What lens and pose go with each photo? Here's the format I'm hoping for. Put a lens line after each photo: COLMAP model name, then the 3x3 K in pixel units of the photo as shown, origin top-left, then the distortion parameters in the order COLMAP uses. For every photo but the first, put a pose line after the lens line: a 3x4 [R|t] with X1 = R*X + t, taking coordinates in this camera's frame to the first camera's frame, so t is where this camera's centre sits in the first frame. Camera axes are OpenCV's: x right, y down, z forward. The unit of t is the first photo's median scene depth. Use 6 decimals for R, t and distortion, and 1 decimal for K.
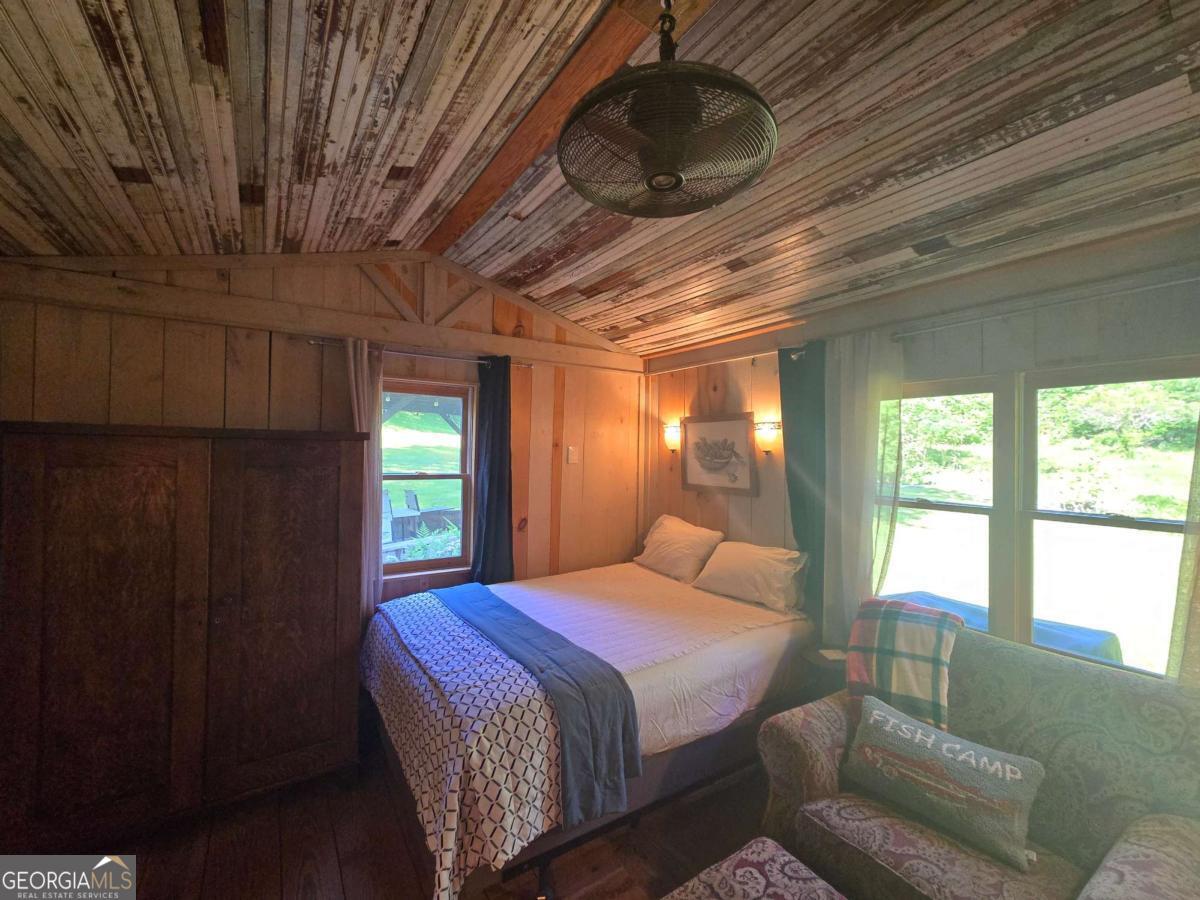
lens RADIAL K [[491.9, 0, 595.6], [0, 491.9, 449.2], [0, 0, 1]] dist [0.001370, -0.000292]
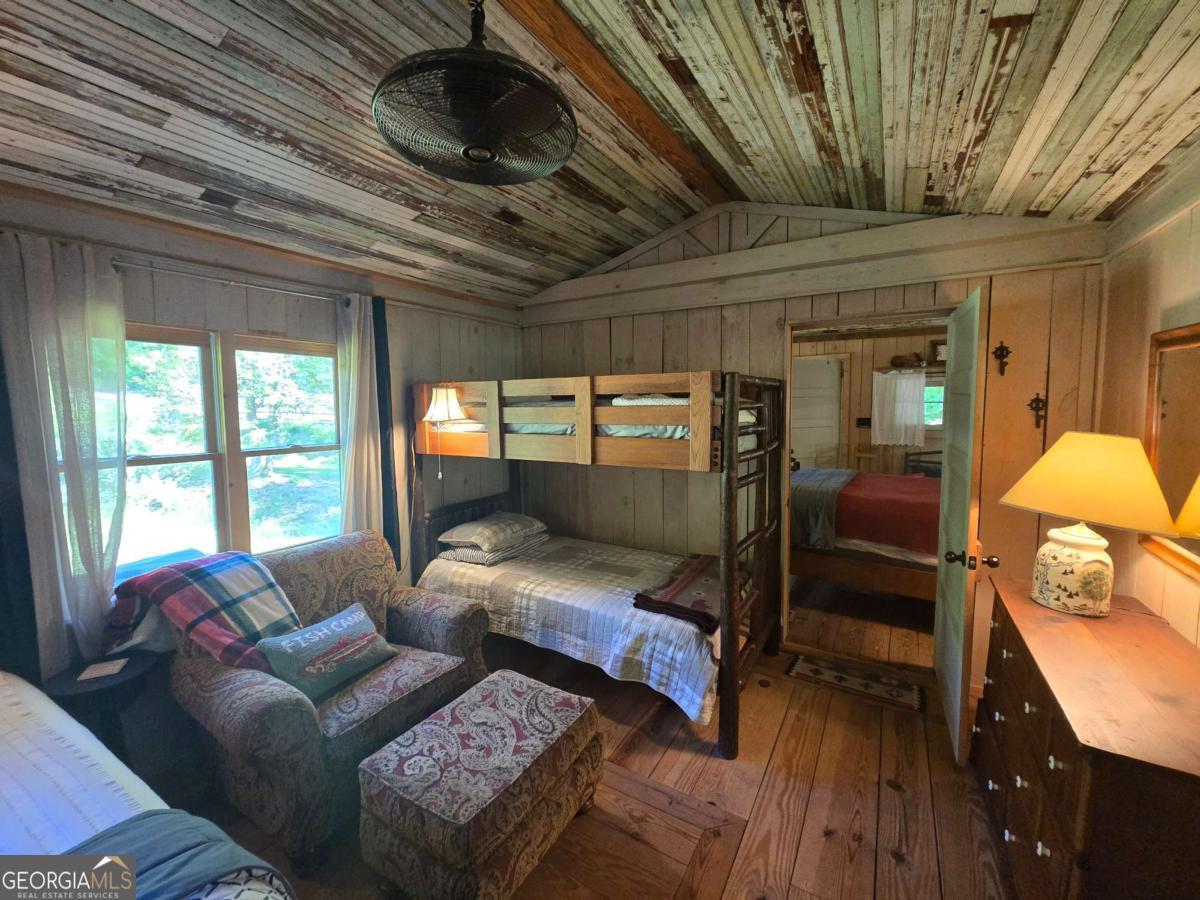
lens RADIAL K [[491.9, 0, 596.9], [0, 491.9, 443.3], [0, 0, 1]] dist [0.001370, -0.000292]
pose [[-0.431415, -0.074913, 0.899038, -0.672487], [0.001769, 0.996474, 0.083881, 0.007522], [-0.902152, 0.037778, -0.429761, 0.838371]]
